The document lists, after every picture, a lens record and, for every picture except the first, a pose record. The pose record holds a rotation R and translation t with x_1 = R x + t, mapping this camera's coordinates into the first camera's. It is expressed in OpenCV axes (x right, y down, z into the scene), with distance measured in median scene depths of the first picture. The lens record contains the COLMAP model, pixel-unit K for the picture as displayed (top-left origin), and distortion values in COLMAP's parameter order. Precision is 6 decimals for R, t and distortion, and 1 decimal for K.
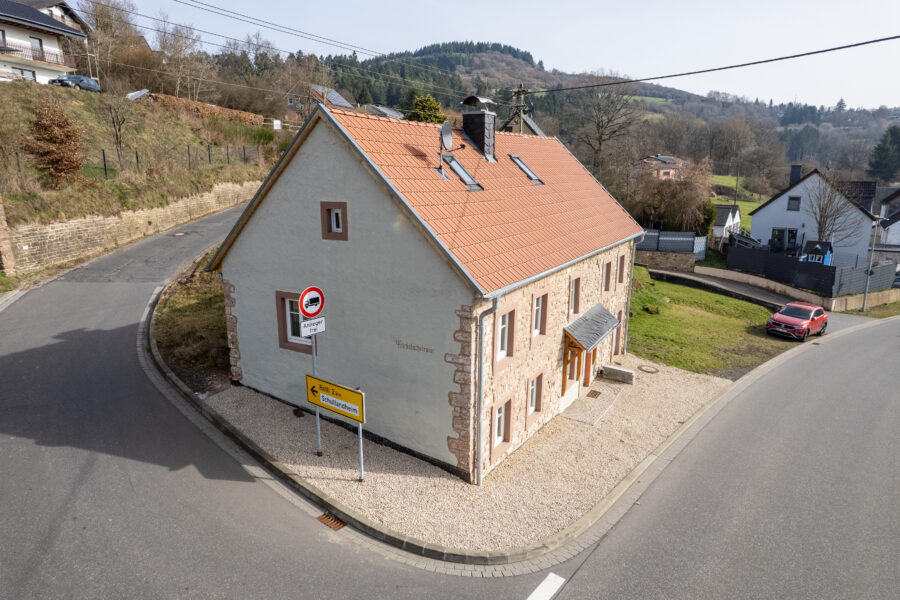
lens RADIAL K [[576.6, 0, 451.4], [0, 576.6, 298.7], [0, 0, 1]] dist [-0.083861, 0.075845]
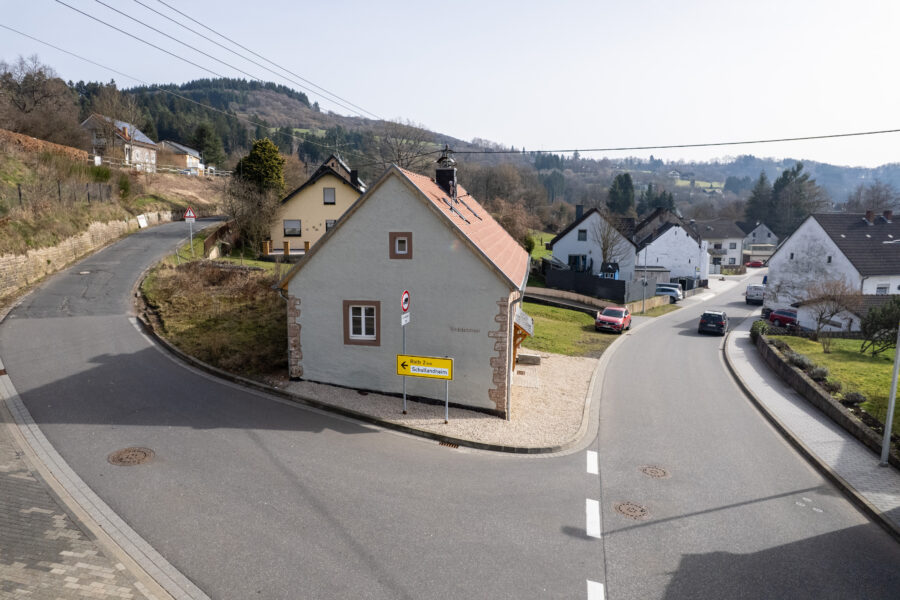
lens RADIAL K [[576.6, 0, 450.8], [0, 576.6, 300.7], [0, 0, 1]] dist [-0.083861, 0.075845]
pose [[0.930233, -0.052989, 0.363122, -0.311935], [0.075565, 0.995973, -0.048243, 0.039111], [-0.359104, 0.072316, 0.930492, -0.176843]]
